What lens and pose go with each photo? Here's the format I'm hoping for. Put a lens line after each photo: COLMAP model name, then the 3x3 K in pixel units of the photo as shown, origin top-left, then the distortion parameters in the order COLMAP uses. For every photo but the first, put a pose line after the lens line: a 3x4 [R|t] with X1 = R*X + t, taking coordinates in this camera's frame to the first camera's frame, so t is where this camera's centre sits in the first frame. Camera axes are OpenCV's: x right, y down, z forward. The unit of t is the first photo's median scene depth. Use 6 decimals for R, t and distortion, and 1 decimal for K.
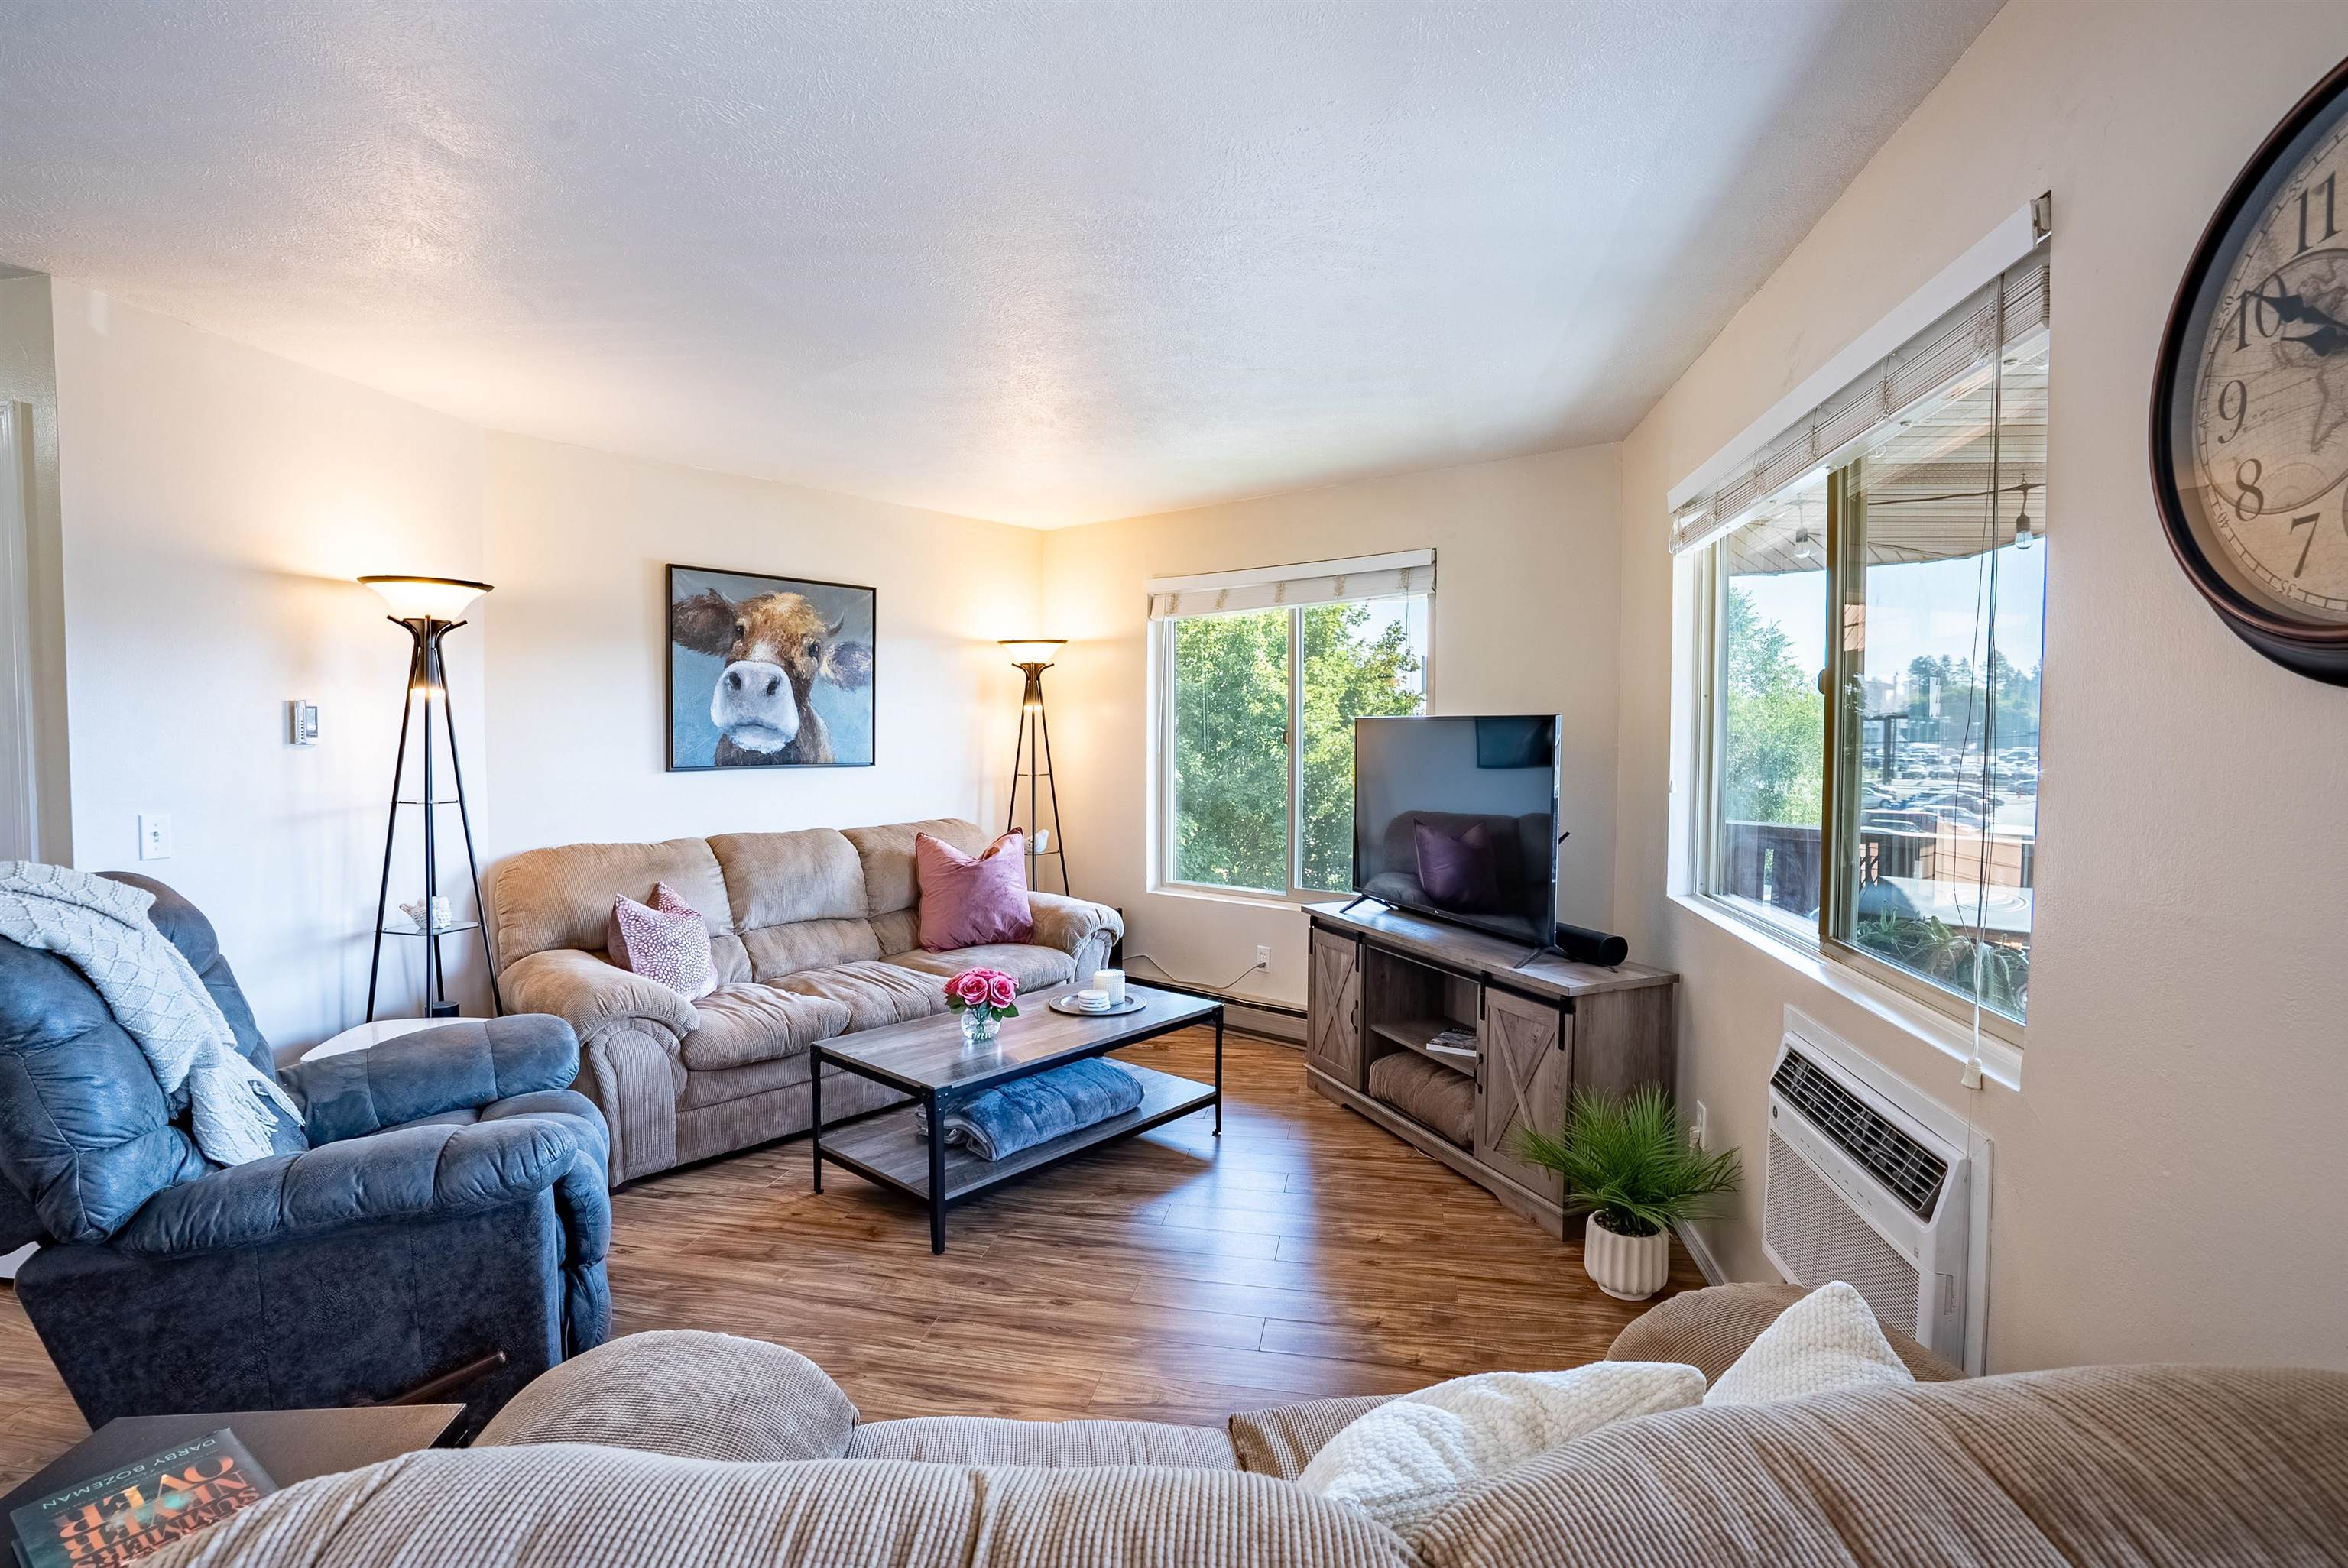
lens RADIAL K [[1099.4, 0, 1185.4], [0, 1099.4, 786.5], [0, 0, 1]] dist [-0.059962, 0.020776]
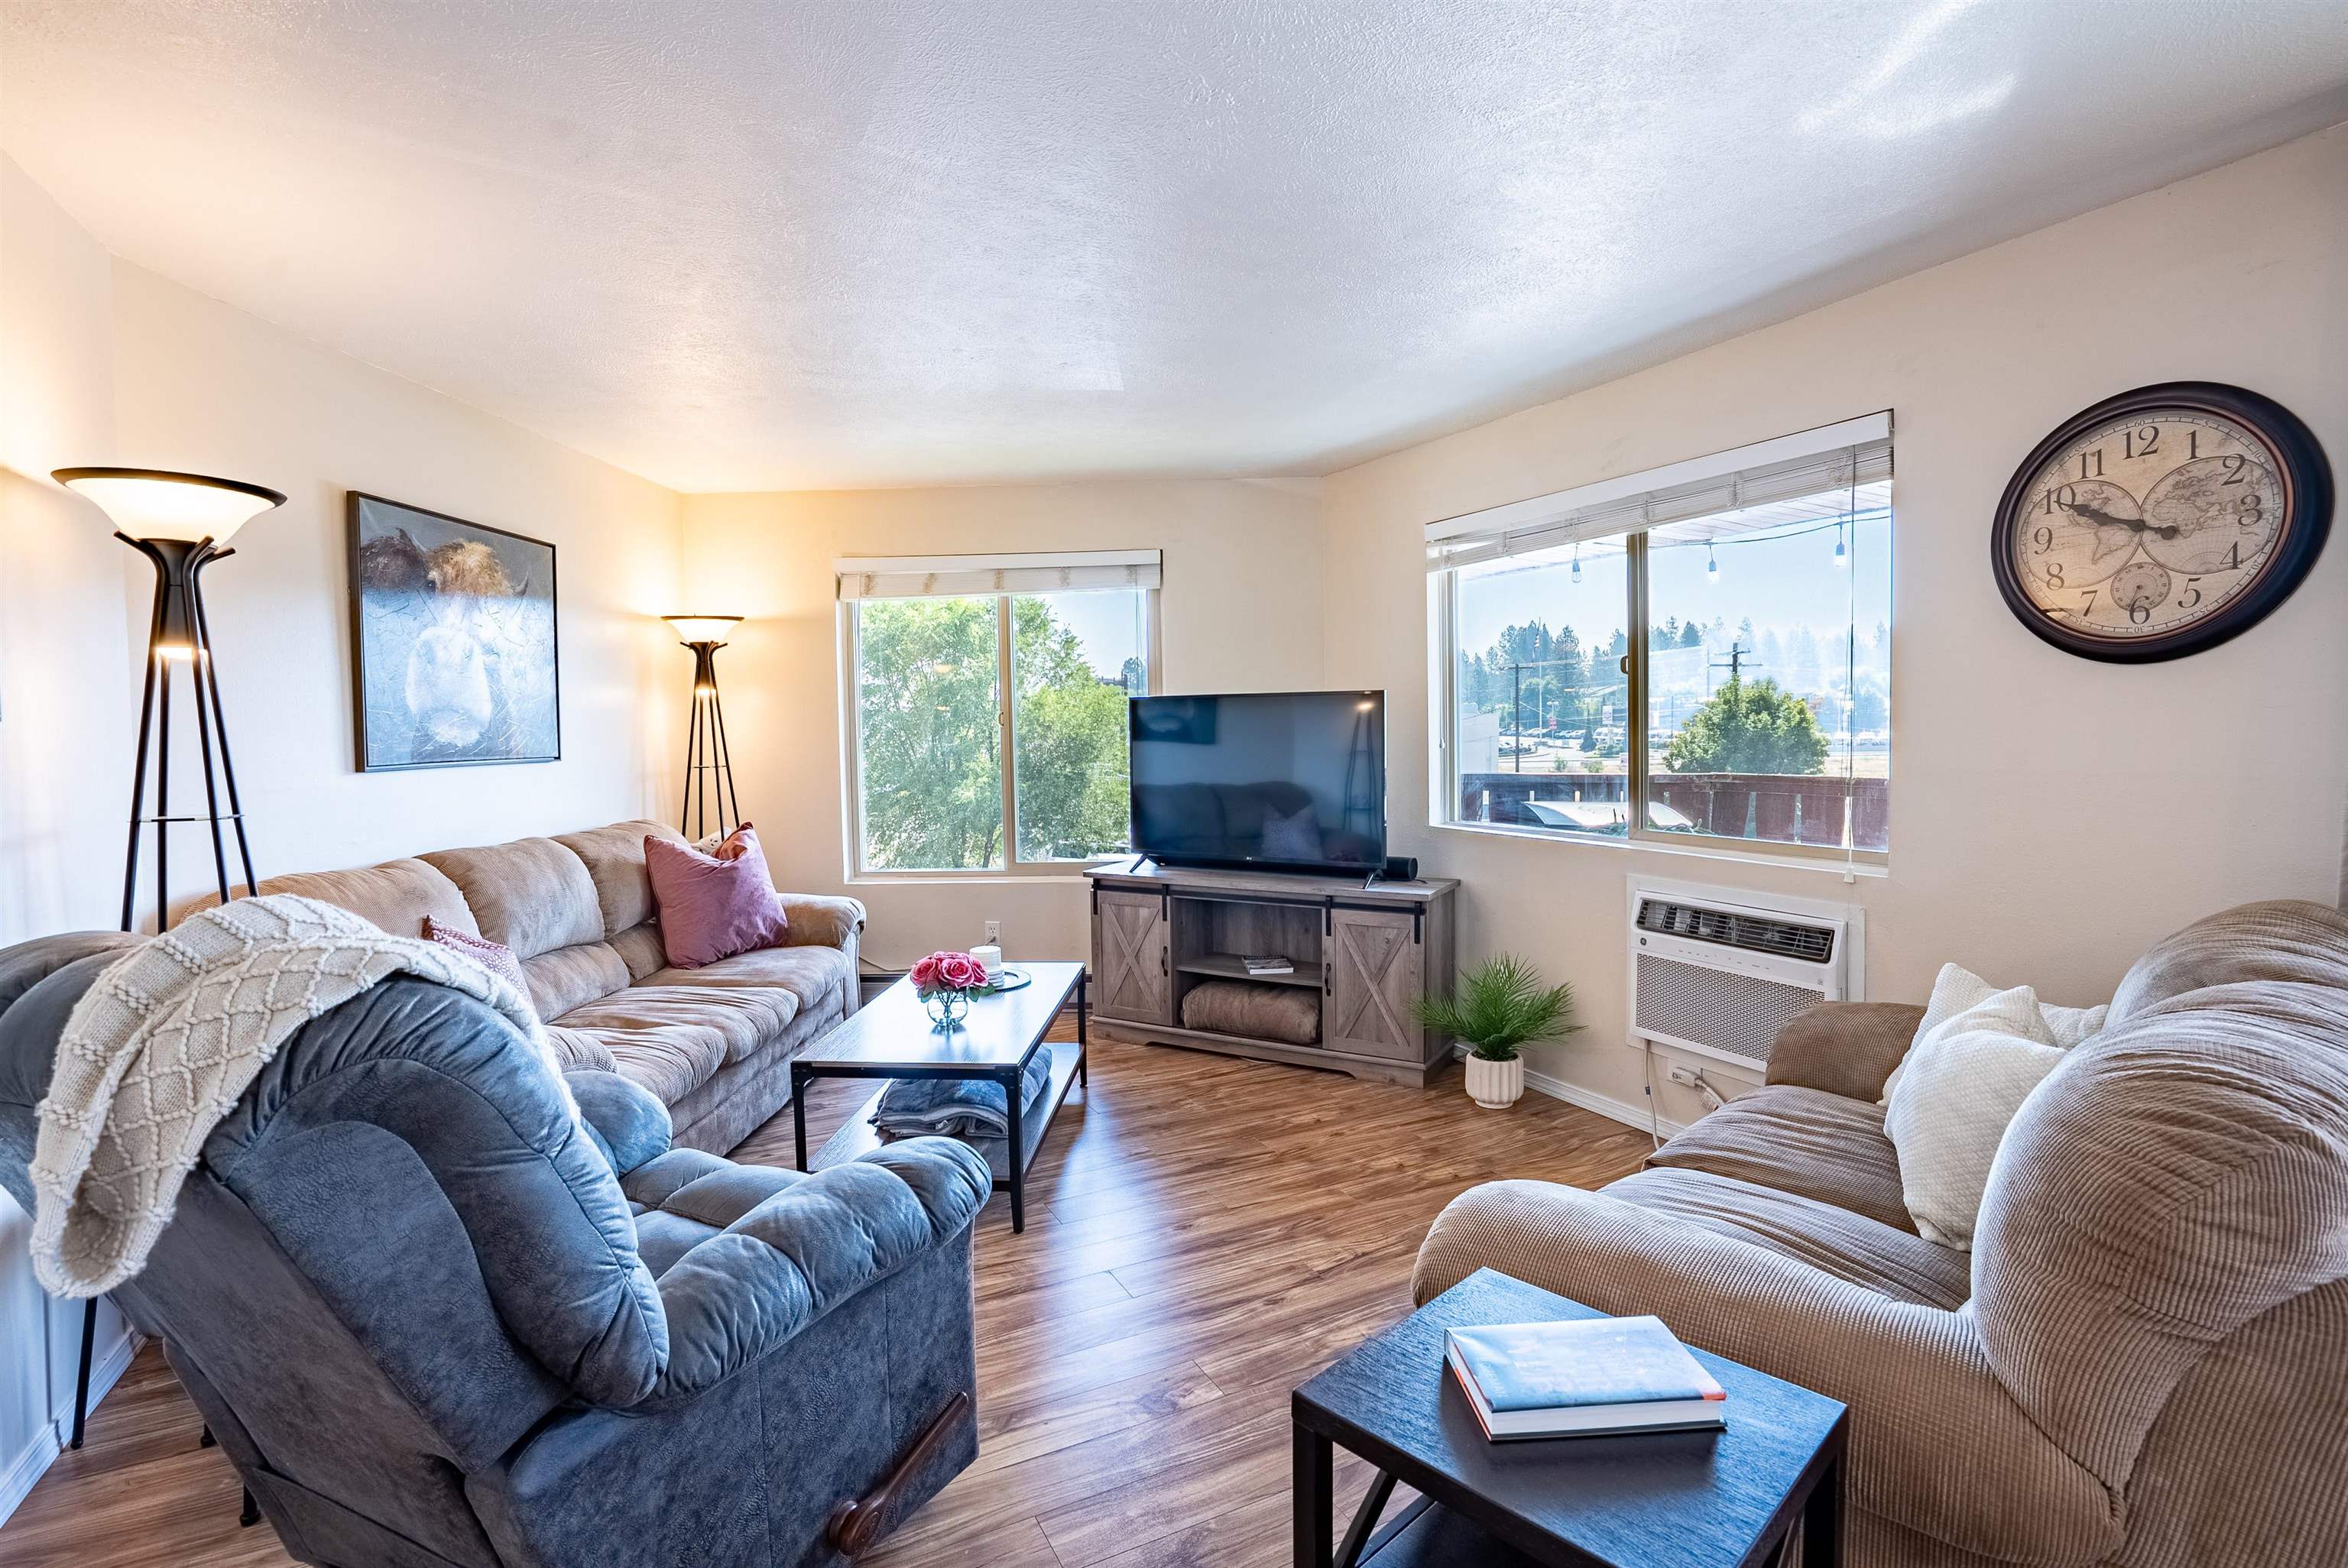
lens RADIAL K [[1099.4, 0, 1185.4], [0, 1099.4, 786.5], [0, 0, 1]] dist [-0.059962, 0.020776]
pose [[0.793969, -0.049309, 0.605955, -0.458727], [0.047947, 0.998680, 0.018442, 0.009469], [-0.606064, 0.014411, 0.795285, 0.076299]]
